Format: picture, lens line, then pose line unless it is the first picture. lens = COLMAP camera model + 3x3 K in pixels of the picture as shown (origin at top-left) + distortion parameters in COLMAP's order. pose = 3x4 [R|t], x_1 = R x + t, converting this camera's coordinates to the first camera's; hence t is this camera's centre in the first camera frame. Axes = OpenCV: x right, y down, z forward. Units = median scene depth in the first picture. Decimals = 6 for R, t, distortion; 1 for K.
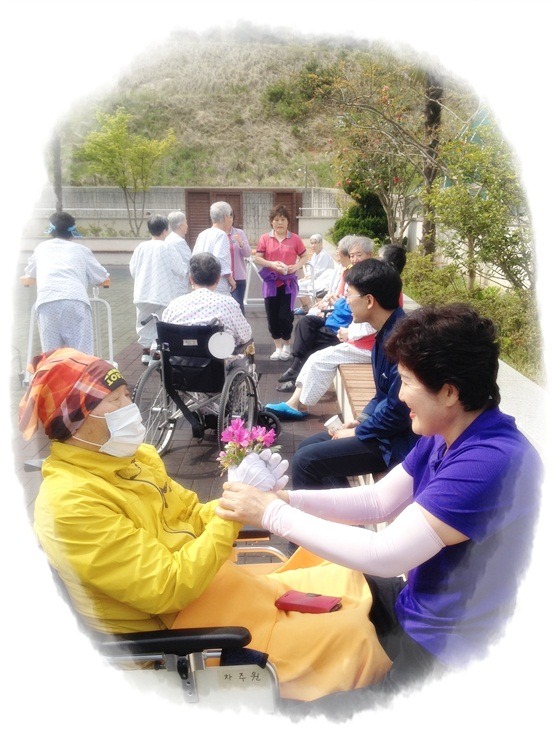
lens RADIAL K [[691.0, 0, 277.5], [0, 691.0, 370.0], [0, 0, 1]] dist [0.124722, -0.263556]
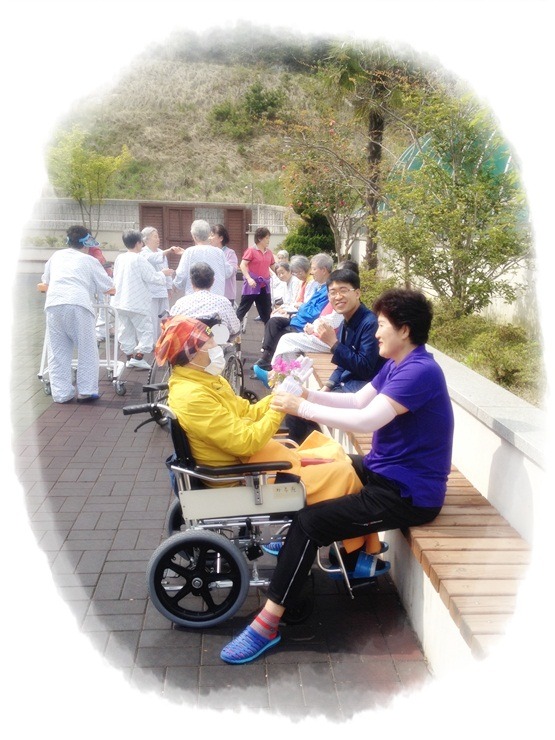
lens RADIAL K [[732.6, 0, 277.5], [0, 732.6, 370.0], [0, 0, 1]] dist [0.055254, -0.125000]
pose [[0.995357, 0.007782, 0.095938, -0.044177], [-0.005071, 0.999582, -0.028466, 0.029619], [-0.096119, 0.027847, 0.994980, -0.158465]]
